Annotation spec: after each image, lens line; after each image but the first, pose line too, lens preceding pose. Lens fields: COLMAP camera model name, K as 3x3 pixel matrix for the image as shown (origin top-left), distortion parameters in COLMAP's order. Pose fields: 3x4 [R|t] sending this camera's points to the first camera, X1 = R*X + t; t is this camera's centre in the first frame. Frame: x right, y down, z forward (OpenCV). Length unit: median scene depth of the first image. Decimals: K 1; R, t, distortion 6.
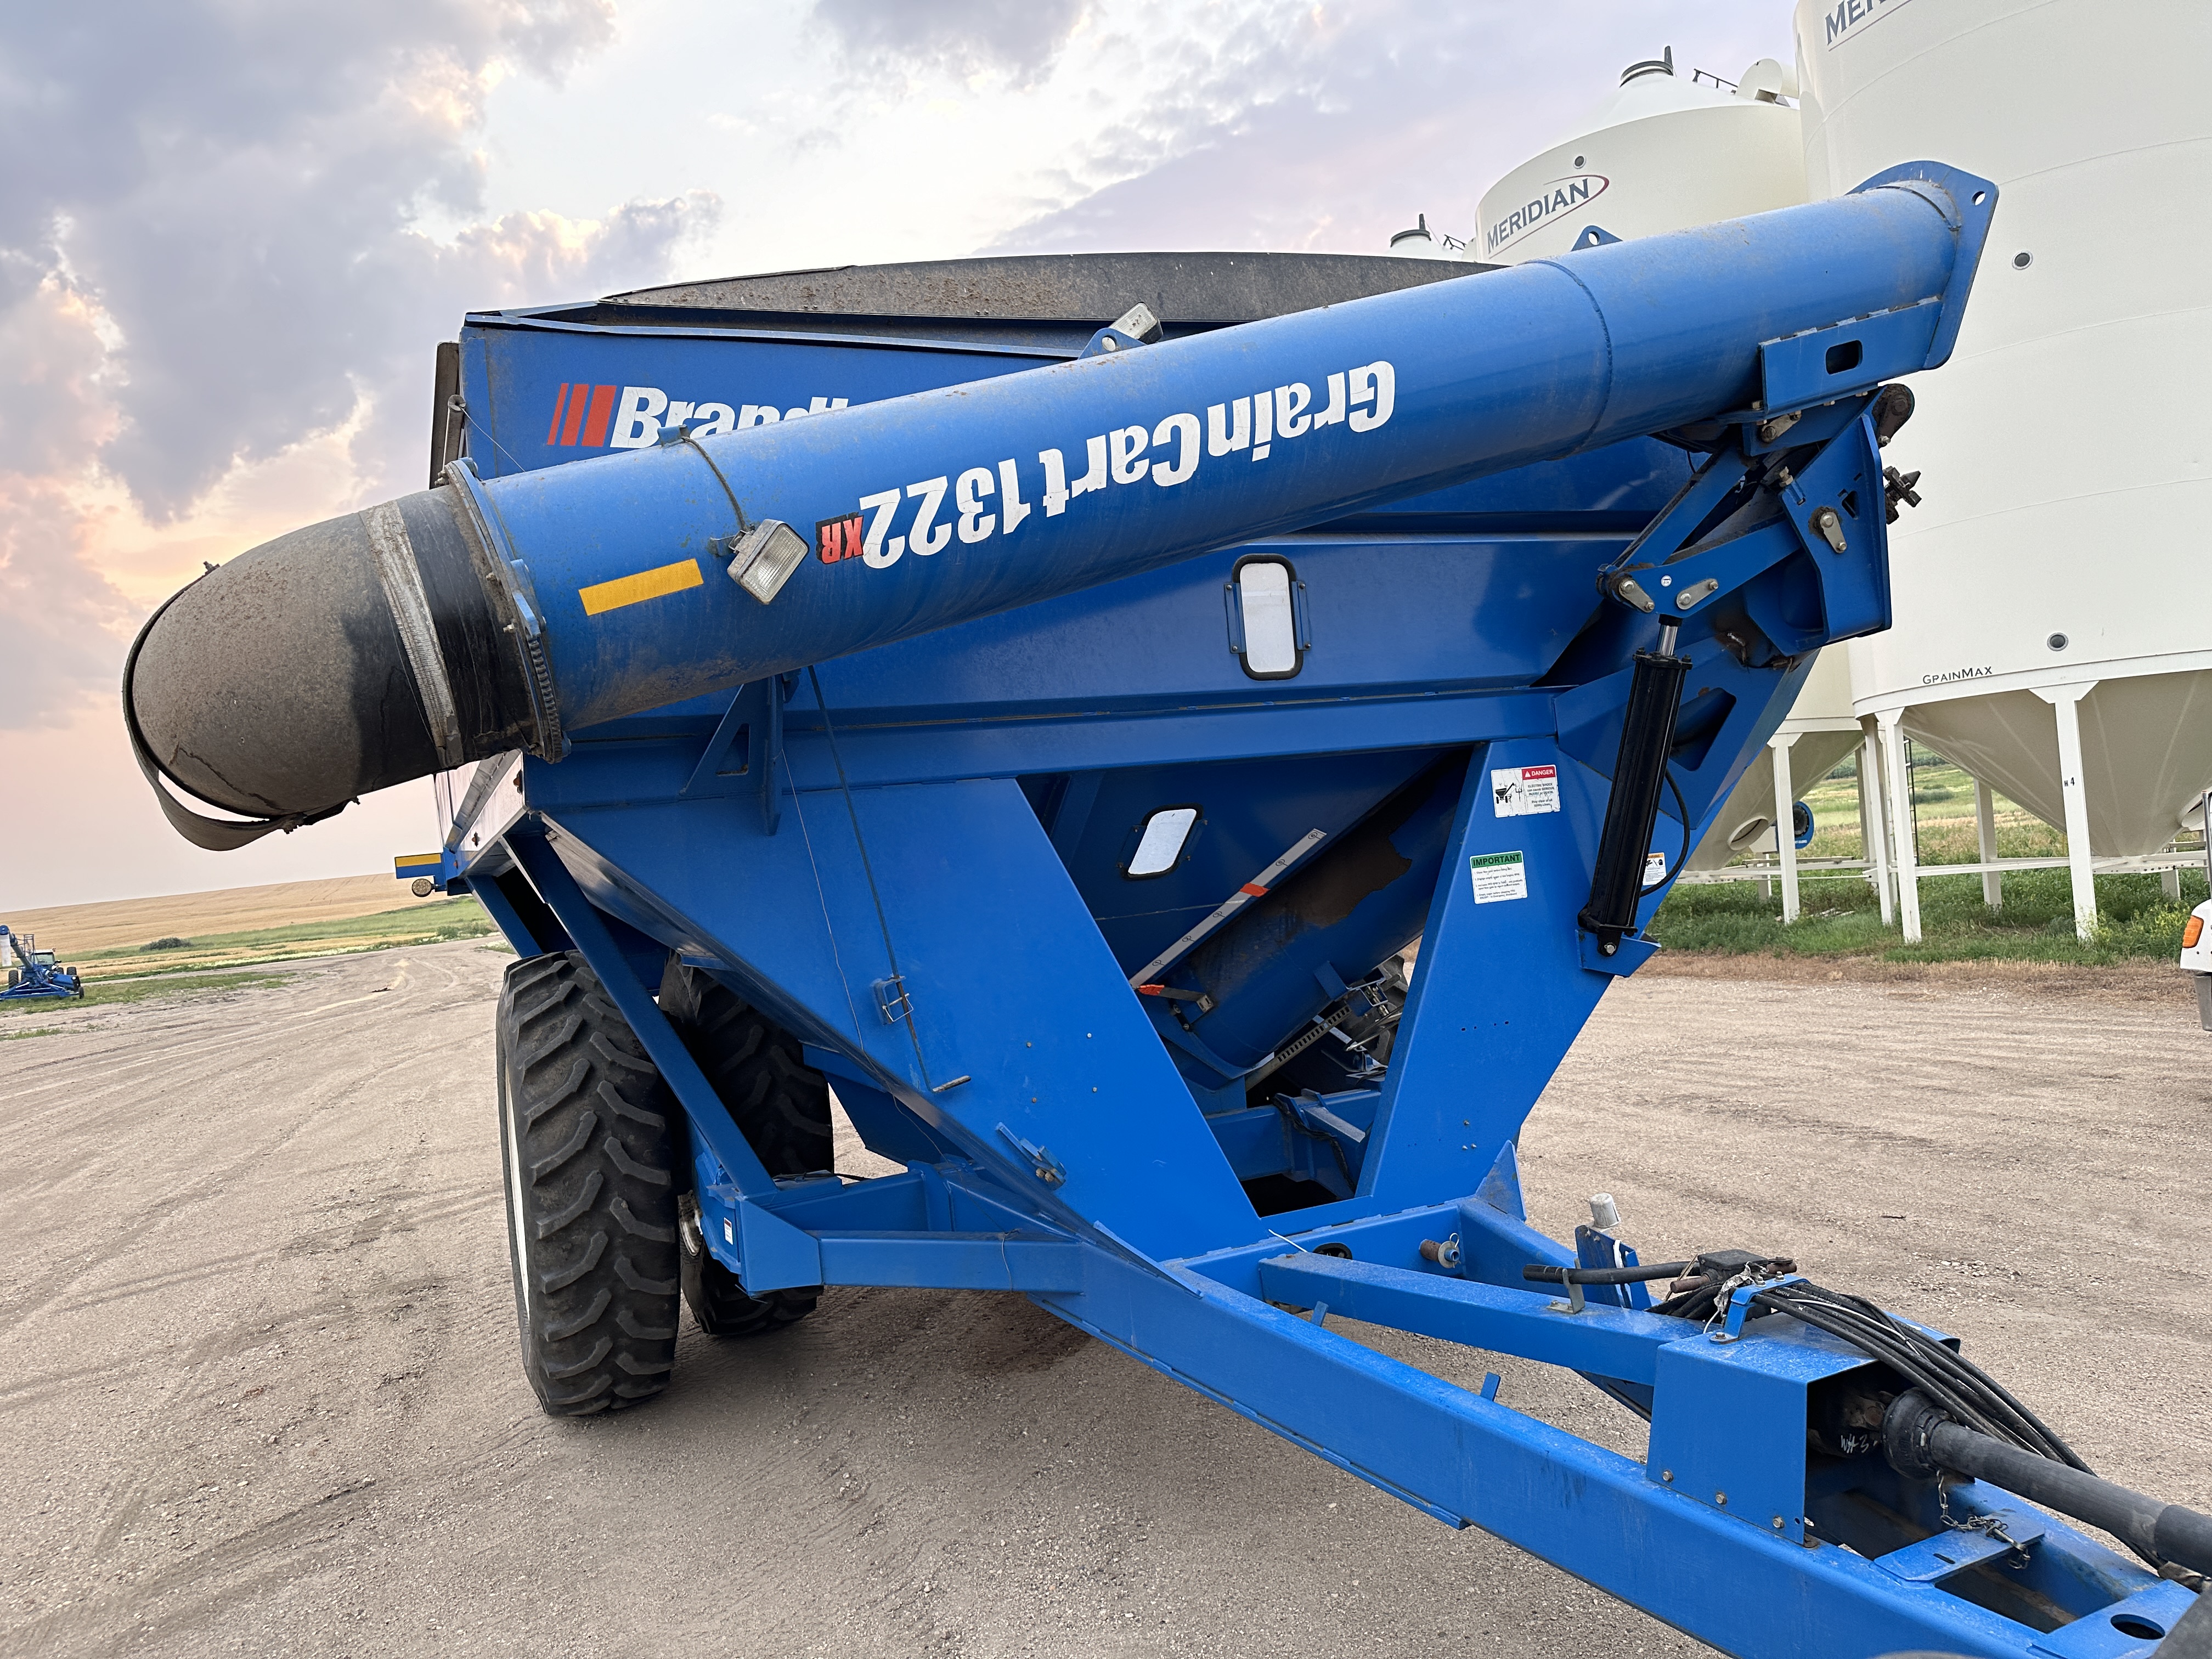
lens RADIAL K [[1560.4, 0, 1114.2], [0, 1560.4, 823.9], [0, 0, 1]] dist [0.071980, -0.084015]
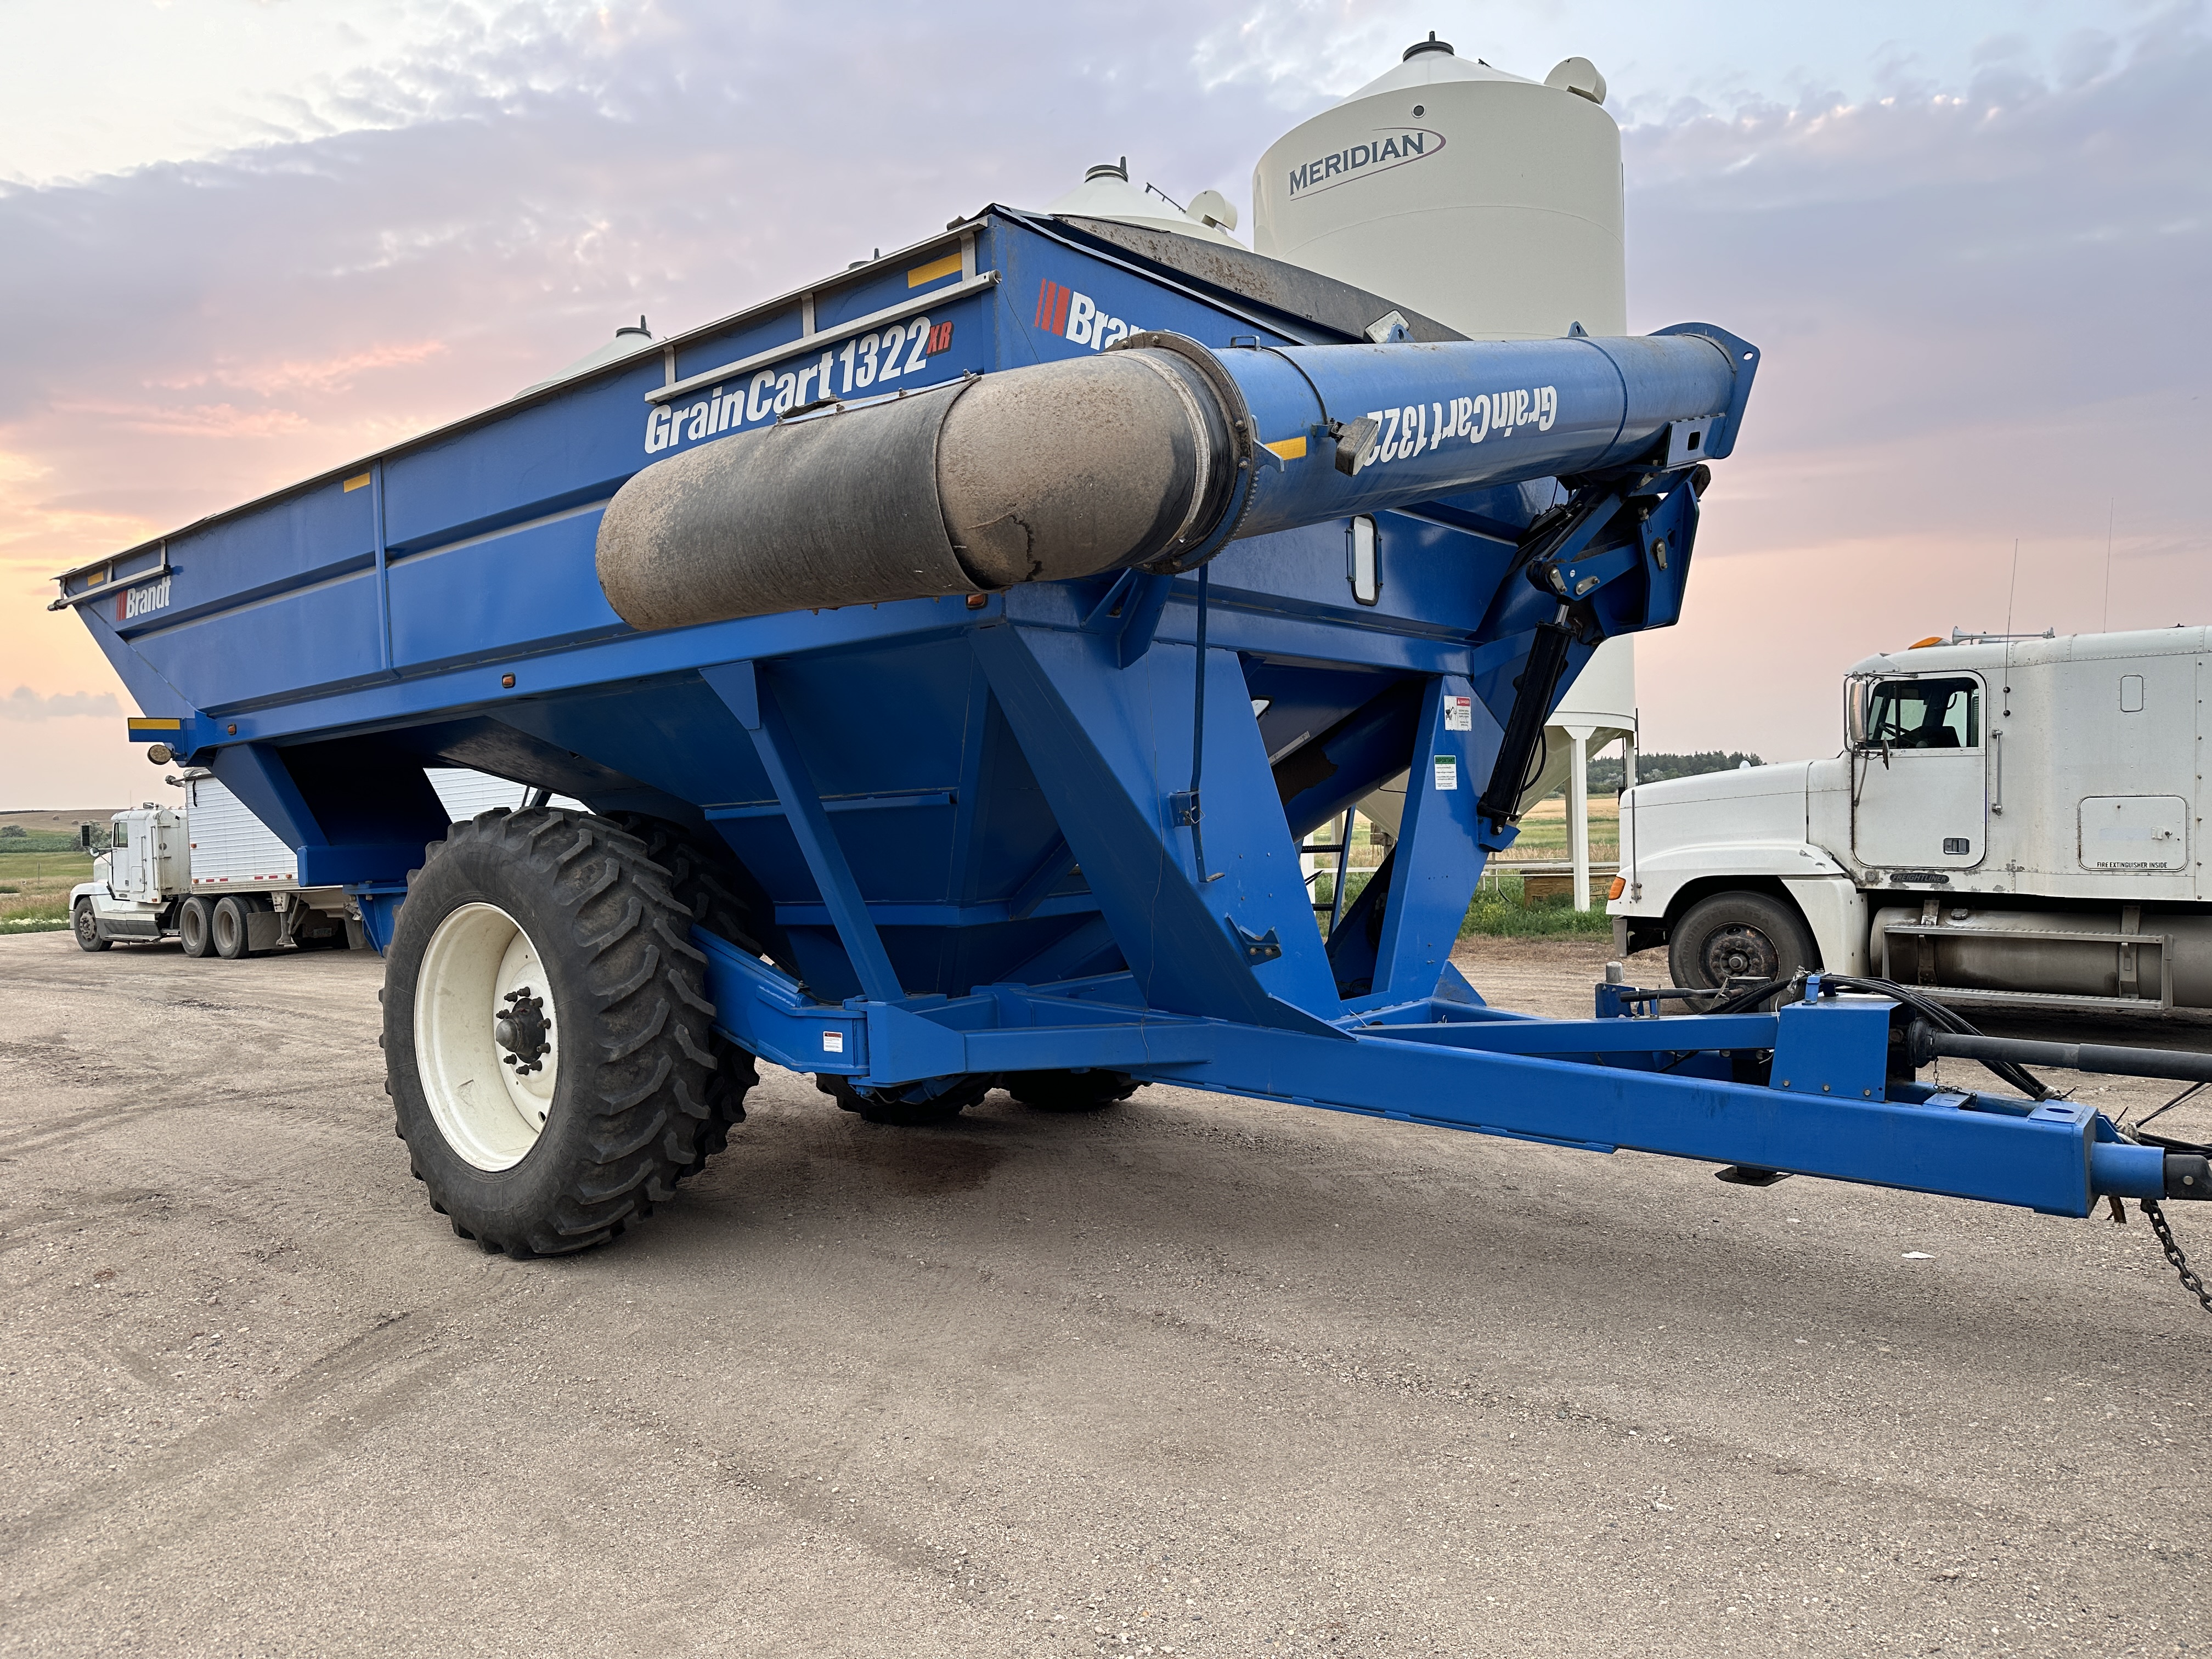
lens RADIAL K [[1546.3, 0, 1104.7], [0, 1546.3, 832.9], [0, 0, 1]] dist [0.080335, -0.107908]
pose [[0.887509, 0.059910, 0.456879, -0.514953], [-0.052771, 0.998203, -0.028383, 0.114190], [-0.457758, 0.001081, 0.889076, -0.066029]]
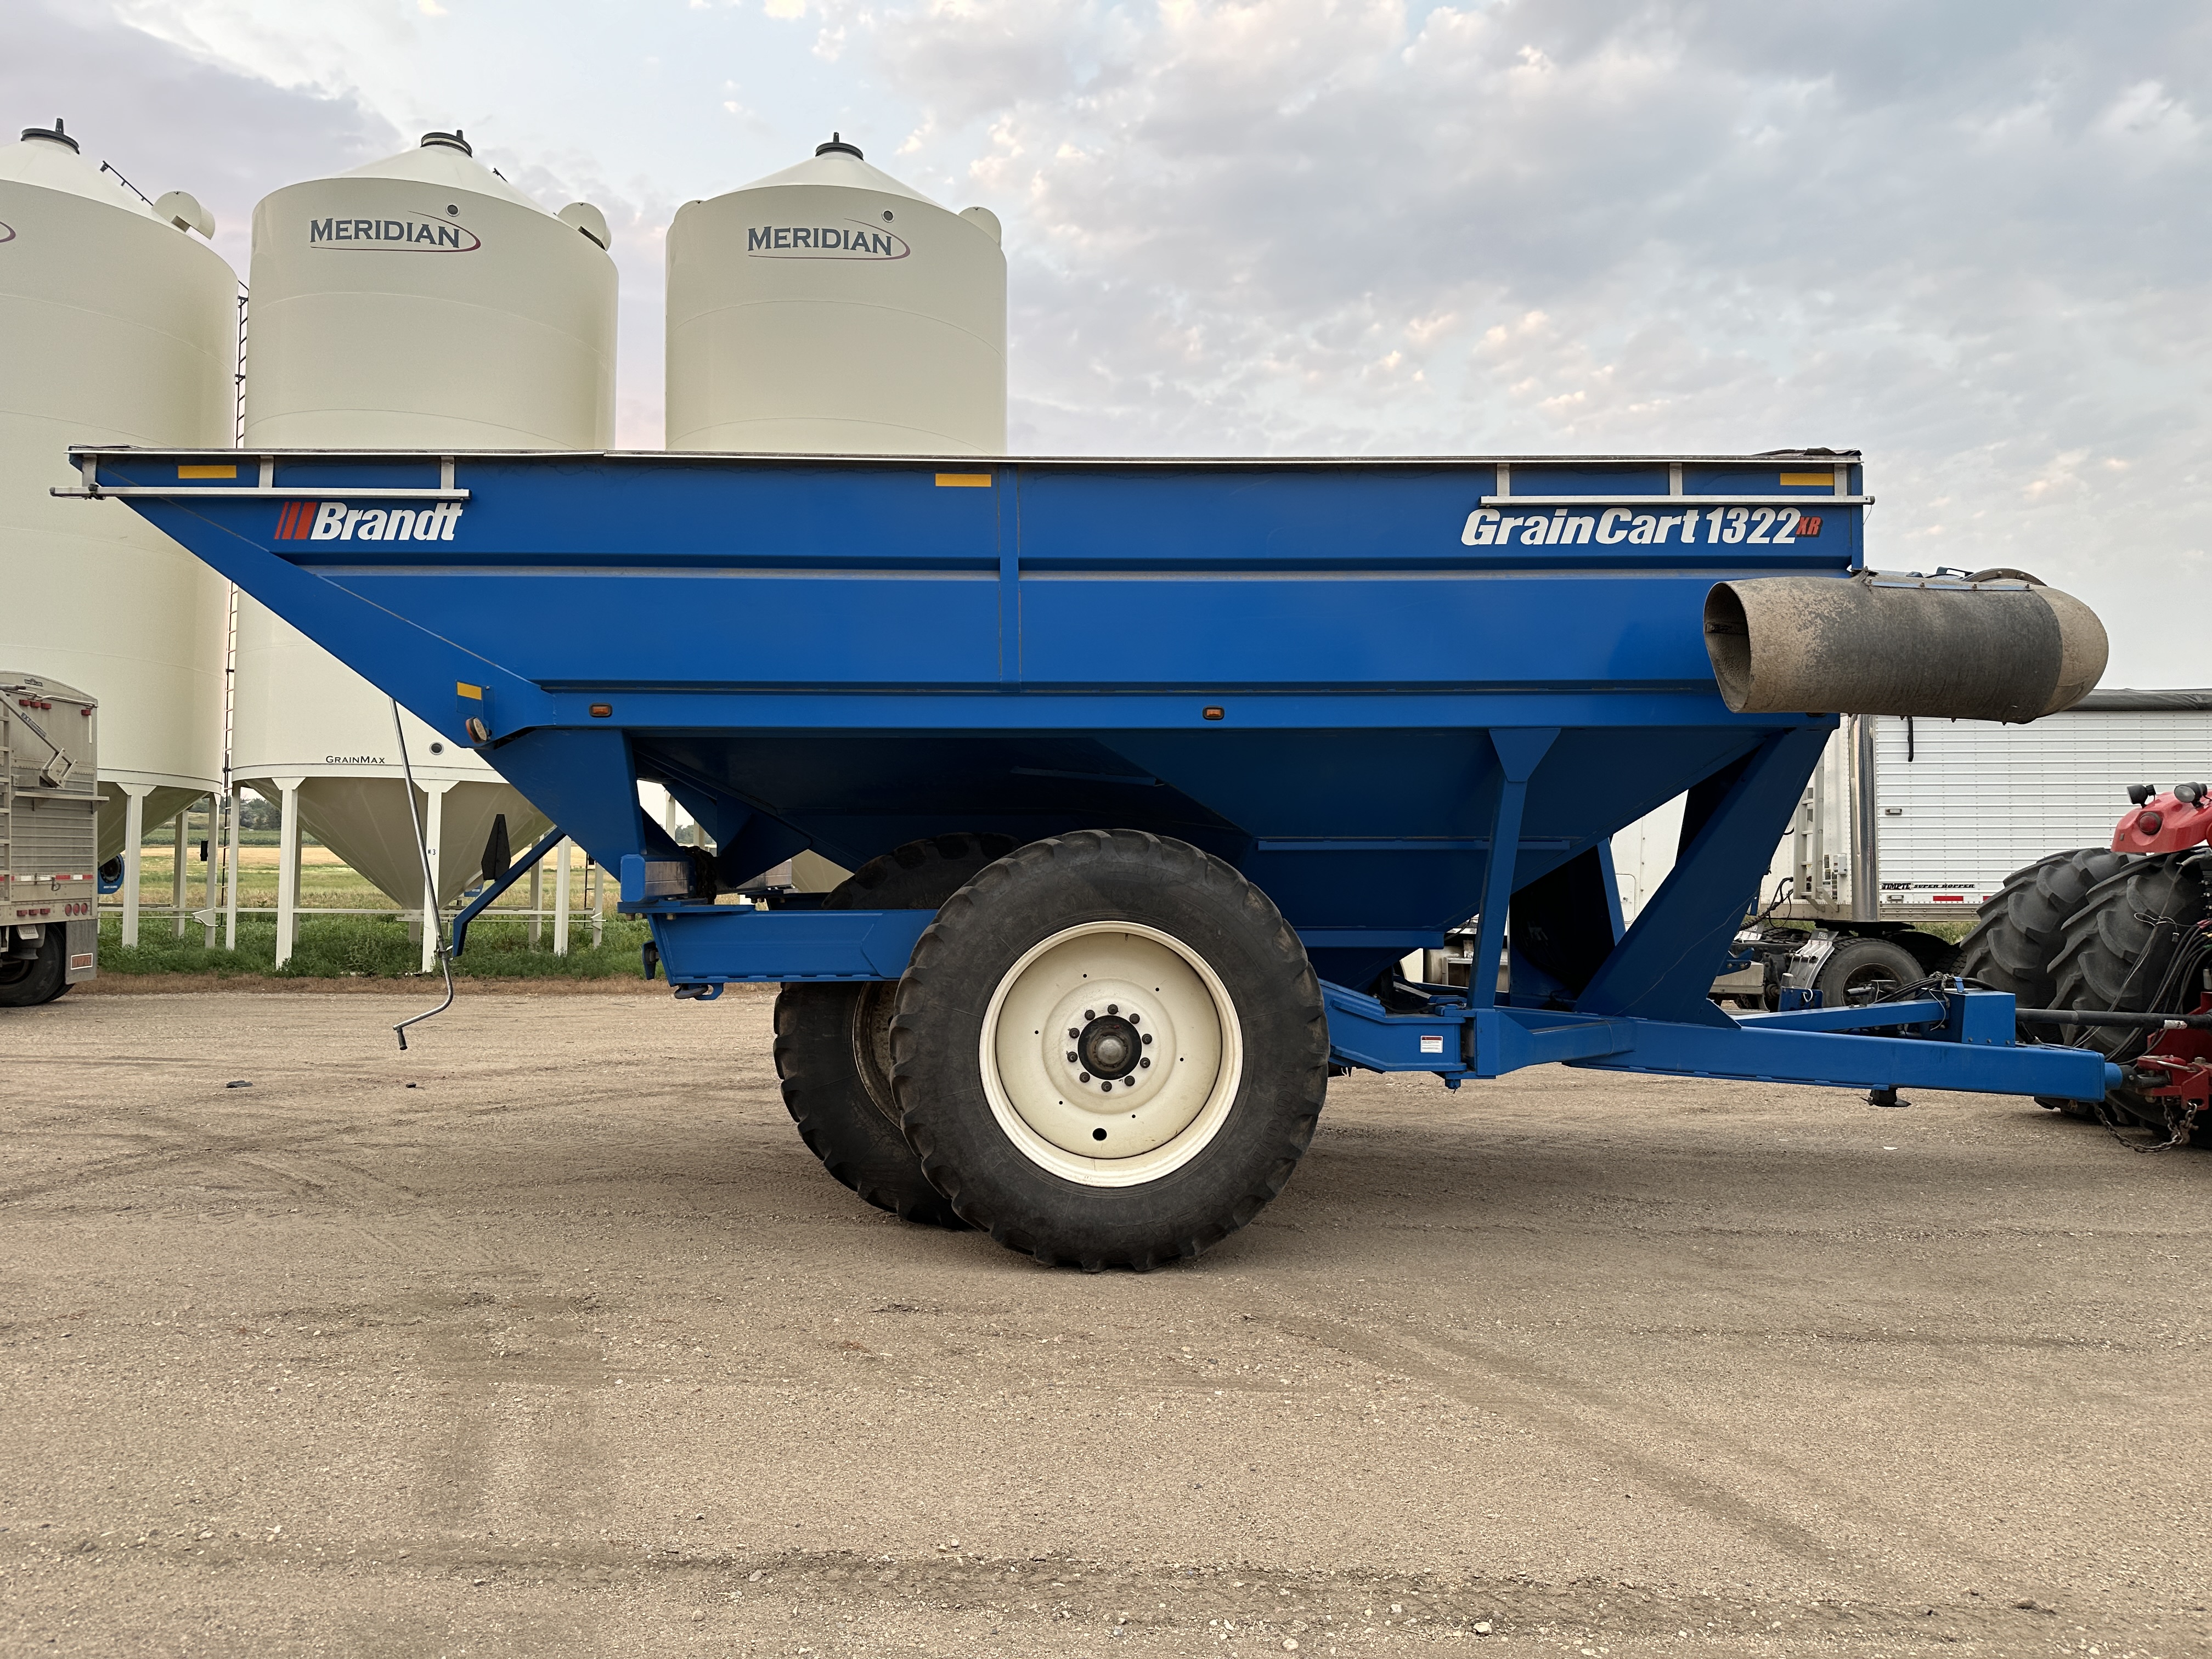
lens RADIAL K [[1531.4, 0, 1118.8], [0, 1531.4, 817.0], [0, 0, 1]] dist [0.118280, -0.141559]
pose [[0.361809, 0.118733, 0.924660, -1.381948], [-0.049523, 0.992904, -0.108118, 0.195922], [-0.930936, -0.006673, 0.365122, 0.673275]]
